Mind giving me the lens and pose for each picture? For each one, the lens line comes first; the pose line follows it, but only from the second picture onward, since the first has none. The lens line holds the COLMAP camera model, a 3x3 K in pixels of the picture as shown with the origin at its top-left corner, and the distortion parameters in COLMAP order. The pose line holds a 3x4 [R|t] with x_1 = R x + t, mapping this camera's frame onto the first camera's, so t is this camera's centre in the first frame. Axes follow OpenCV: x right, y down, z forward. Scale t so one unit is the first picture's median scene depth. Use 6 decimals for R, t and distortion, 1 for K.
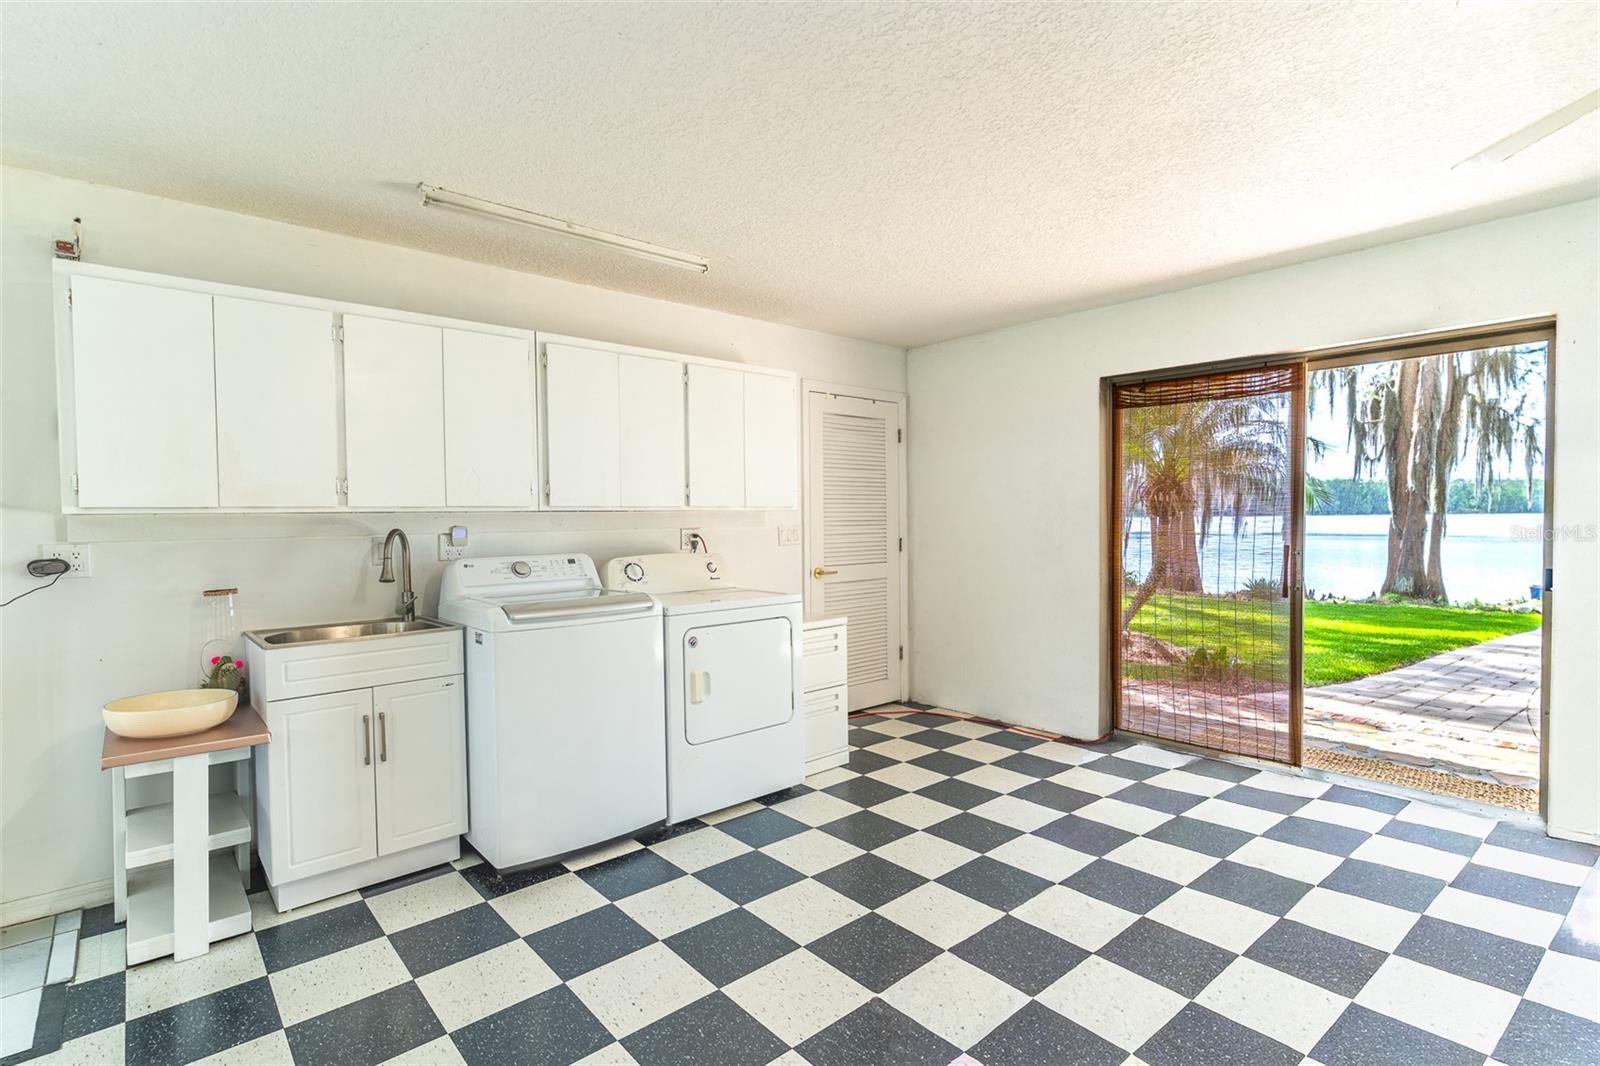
lens RADIAL K [[768.6, 0, 789.4], [0, 768.6, 530.1], [0, 0, 1]] dist [0.000675, -0.000467]
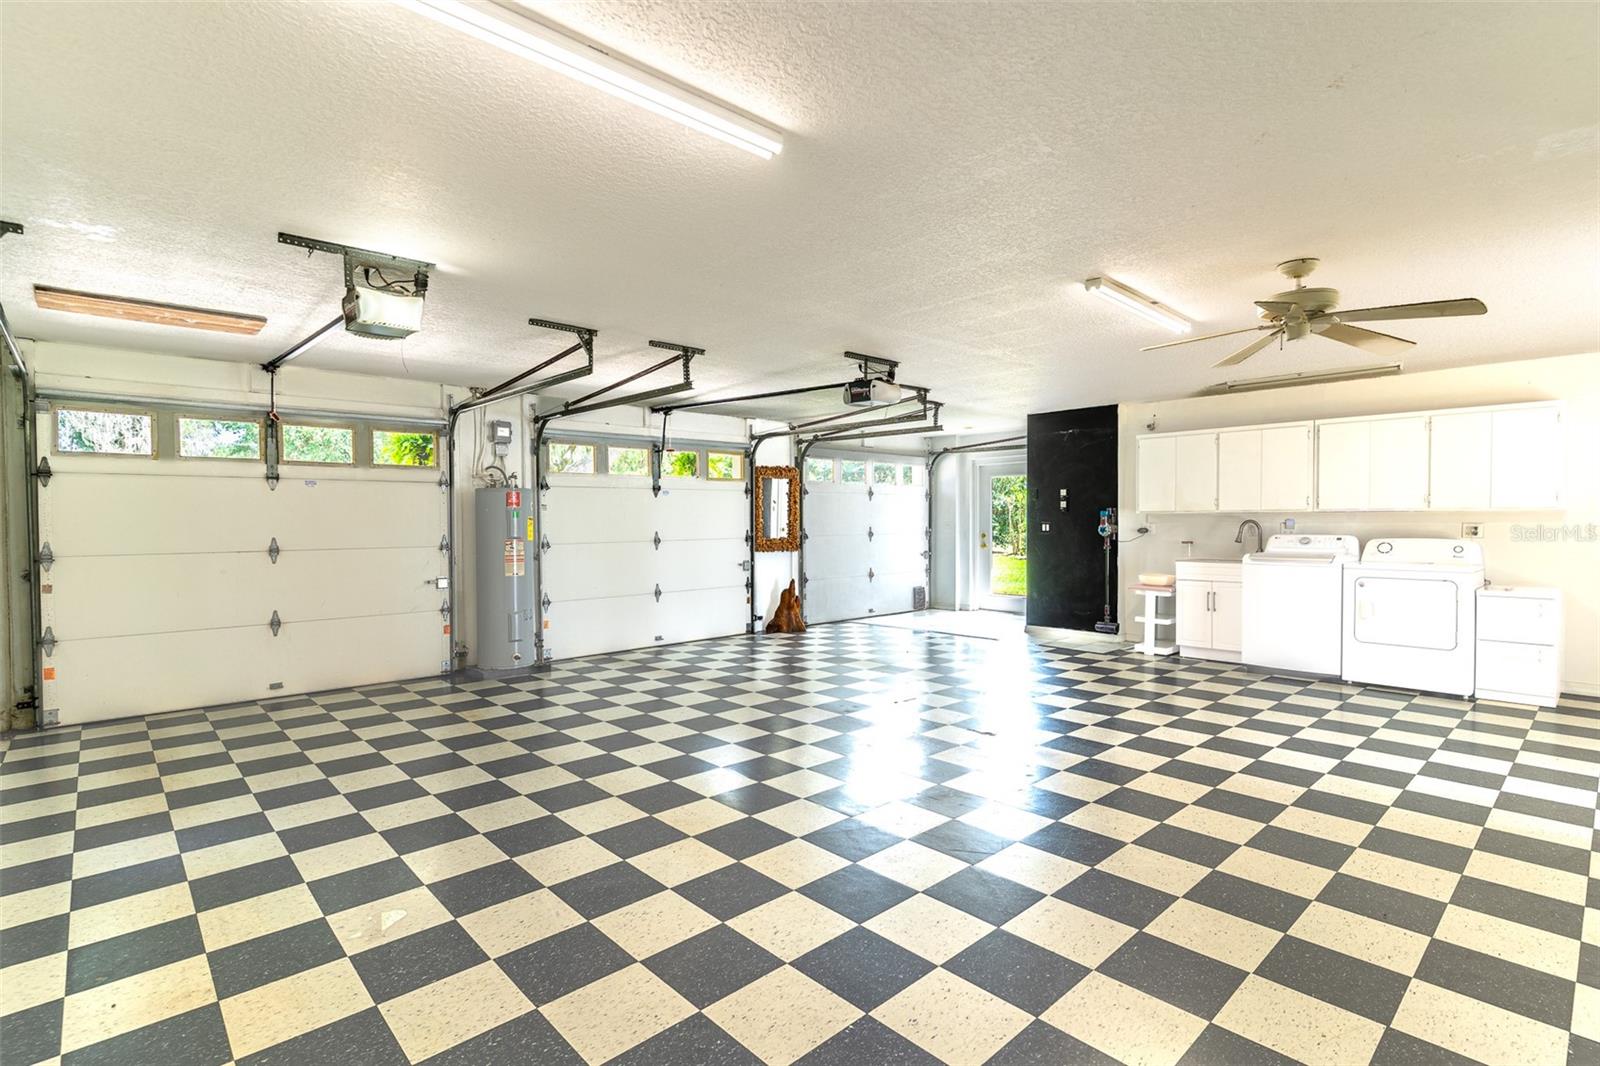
lens RADIAL K [[768.6, 0, 789.4], [0, 768.6, 530.1], [0, 0, 1]] dist [0.000675, -0.000467]
pose [[0.029922, 0.024137, -0.999261, 1.519832], [-0.016755, 0.999580, 0.023643, -0.002228], [0.999412, 0.016035, 0.030314, -0.375960]]
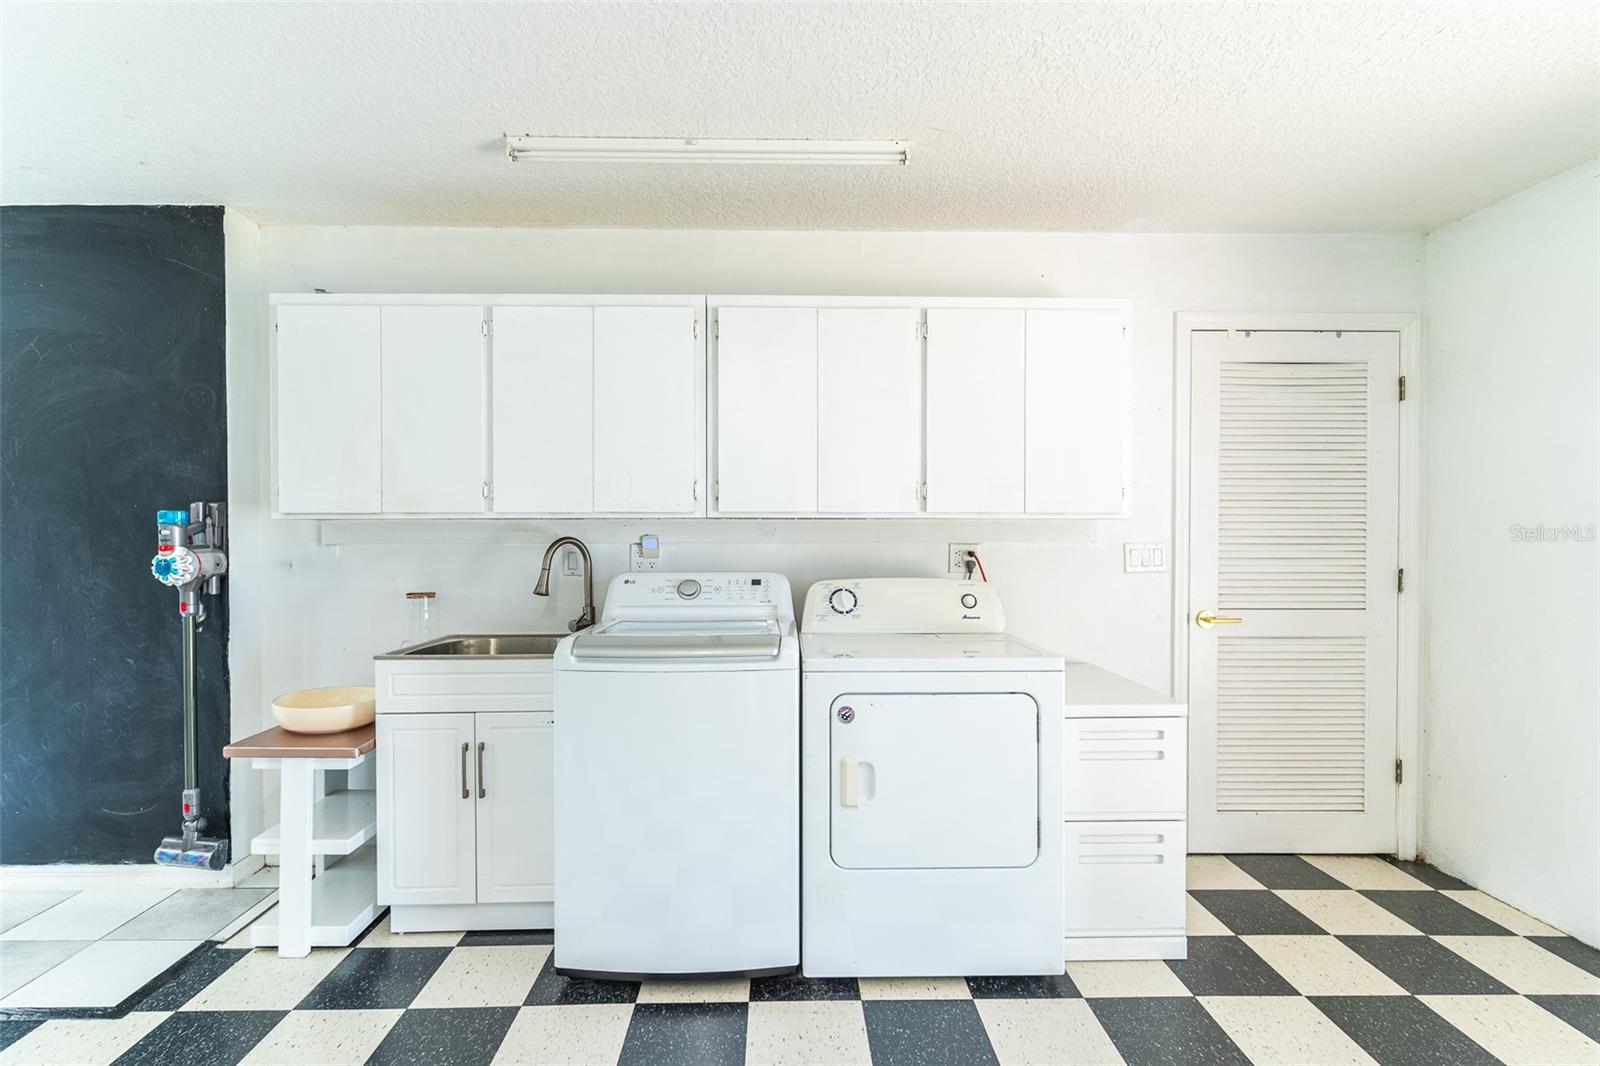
lens RADIAL K [[768.6, 0, 789.4], [0, 768.6, 530.1], [0, 0, 1]] dist [0.000675, -0.000467]
pose [[0.768604, 0.014387, -0.639563, 0.242694], [-0.020222, 0.999794, -0.001813, -0.011876], [0.639405, 0.014327, 0.768737, 0.417477]]
